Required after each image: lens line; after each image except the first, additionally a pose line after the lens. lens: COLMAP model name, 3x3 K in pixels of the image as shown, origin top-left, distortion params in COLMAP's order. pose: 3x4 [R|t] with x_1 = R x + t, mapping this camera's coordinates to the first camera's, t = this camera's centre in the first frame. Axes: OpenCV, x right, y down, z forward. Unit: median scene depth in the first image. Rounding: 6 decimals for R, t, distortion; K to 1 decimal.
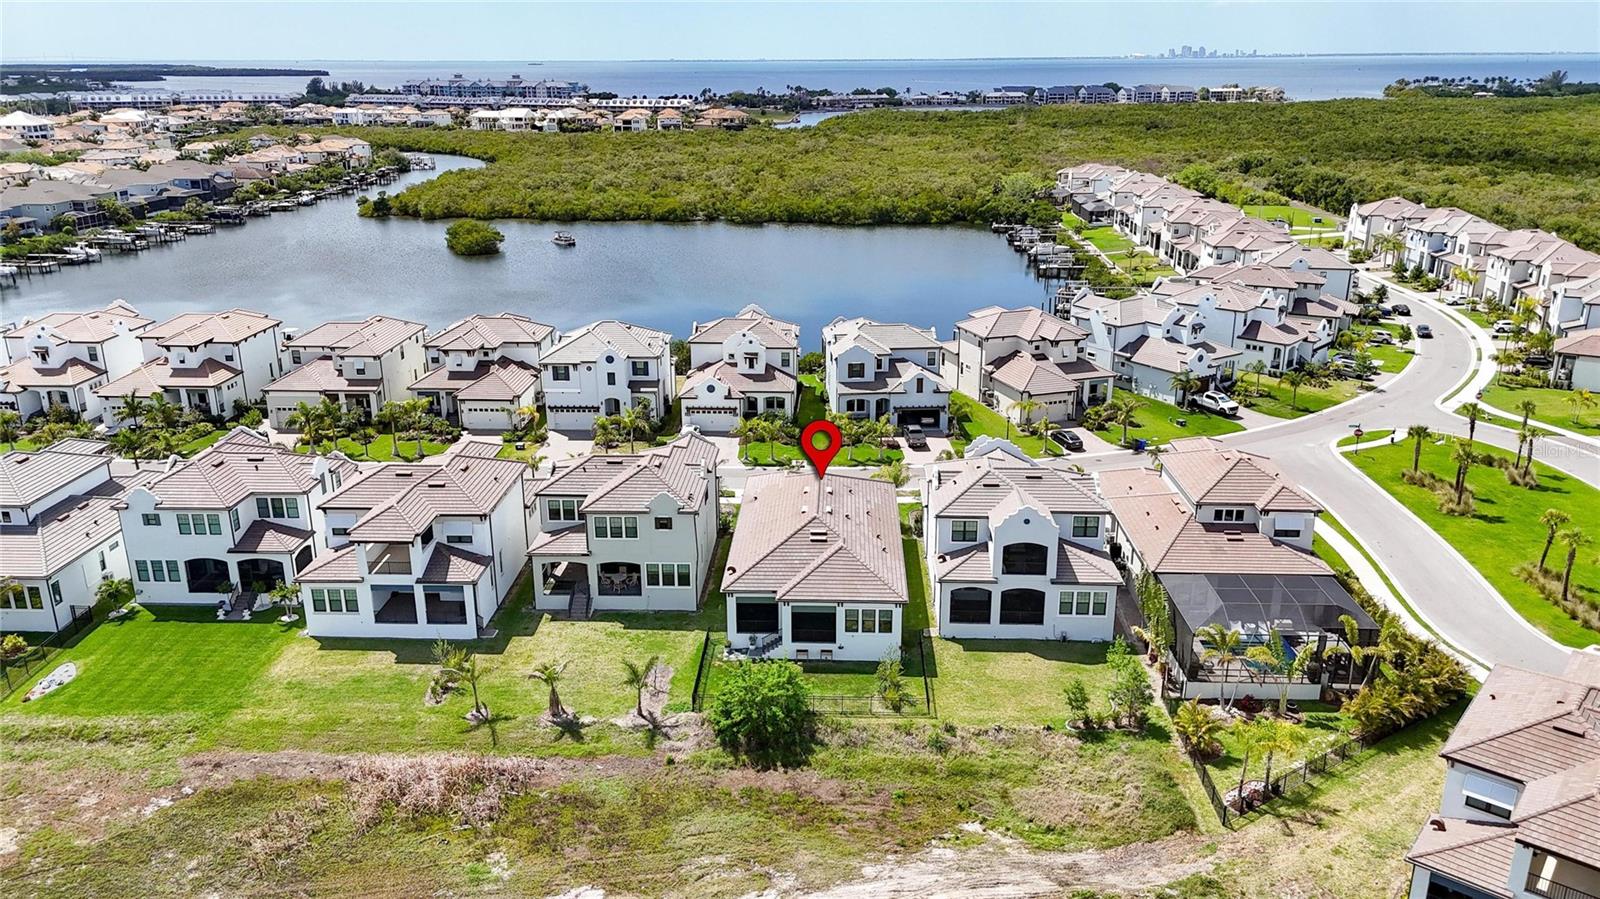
lens RADIAL K [[1175.6, 0, 797.7], [0, 1175.6, 448.6], [0, 0, 1]] dist [0.084278, -0.088267]
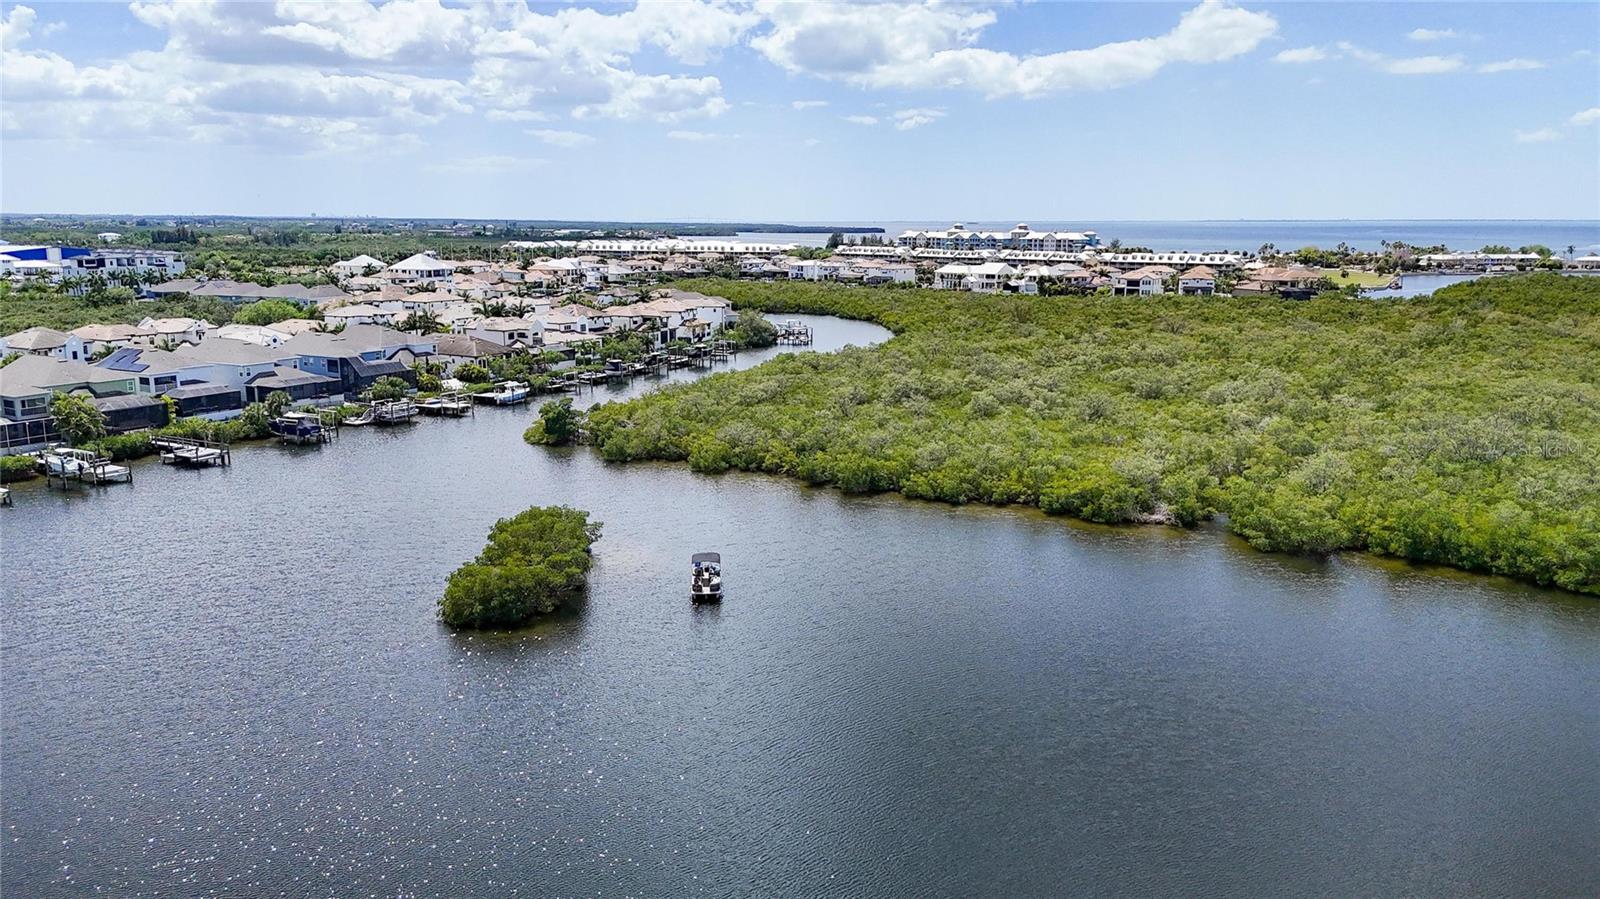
lens RADIAL K [[1175.6, 0, 797.7], [0, 1175.6, 448.6], [0, 0, 1]] dist [0.084278, -0.088267]
pose [[0.899542, 0.091525, -0.427139, -0.011121], [-0.144433, 0.985127, -0.093084, -0.080042], [0.412266, 0.145426, 0.899382, 0.282927]]
